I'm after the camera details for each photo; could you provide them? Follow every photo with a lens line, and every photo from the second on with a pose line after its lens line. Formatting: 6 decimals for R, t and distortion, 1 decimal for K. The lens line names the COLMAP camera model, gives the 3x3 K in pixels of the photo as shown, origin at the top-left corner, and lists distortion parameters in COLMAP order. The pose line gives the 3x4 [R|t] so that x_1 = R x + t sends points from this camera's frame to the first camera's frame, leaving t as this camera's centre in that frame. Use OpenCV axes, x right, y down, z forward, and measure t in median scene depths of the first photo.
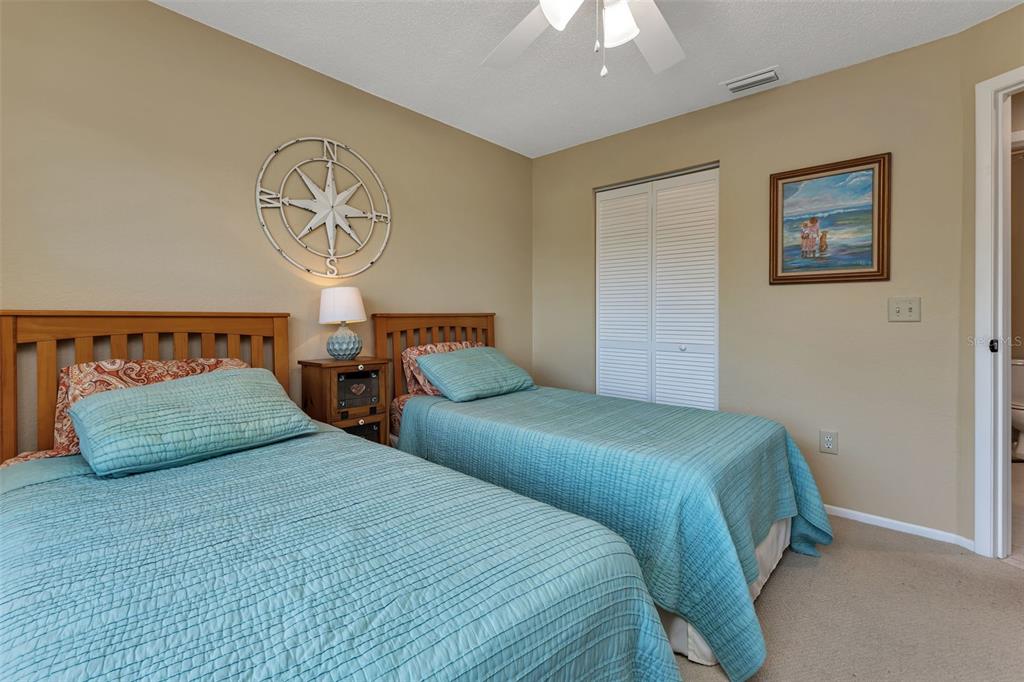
lens RADIAL K [[453.2, 0, 523.3], [0, 453.2, 320.5], [0, 0, 1]] dist [0.011342, -0.003597]
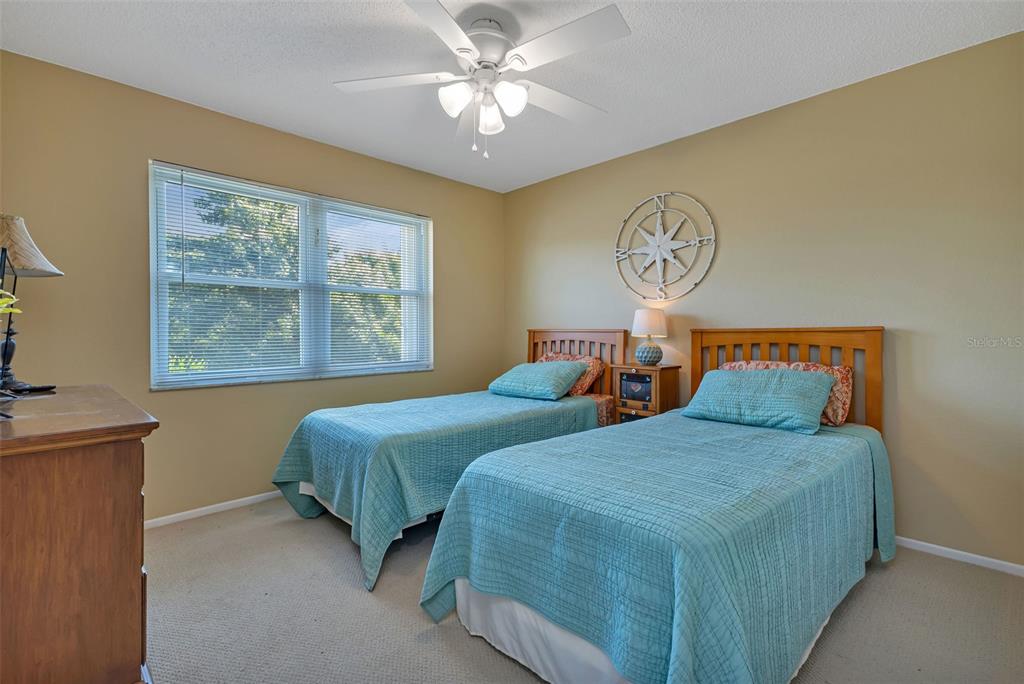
lens RADIAL K [[453.2, 0, 516.8], [0, 453.2, 333.4], [0, 0, 1]] dist [0.011342, -0.003597]
pose [[-0.062543, 0.005120, -0.998029, 0.874208], [-0.004602, 0.999975, 0.005418, -0.009084], [0.998032, 0.004932, -0.062517, 0.669950]]
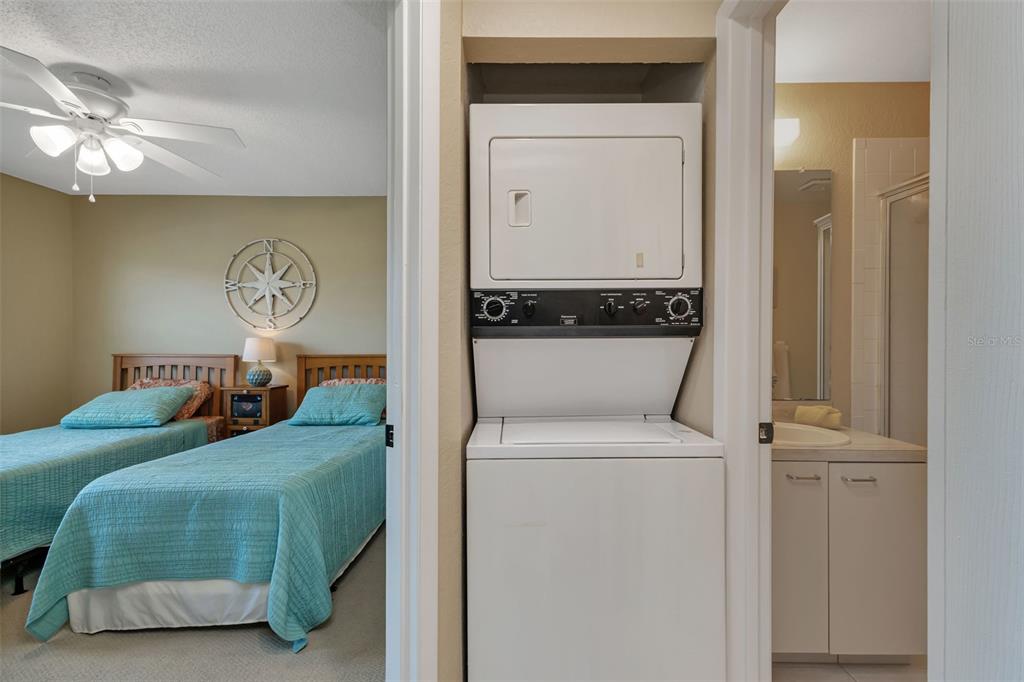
lens RADIAL K [[453.2, 0, 504.5], [0, 453.2, 351.6], [0, 0, 1]] dist [0.011342, -0.003597]
pose [[0.660245, 0.010417, -0.750978, 1.201327], [-0.007358, 0.999946, 0.007401, -0.042263], [0.751015, 0.000639, 0.660285, 0.586856]]
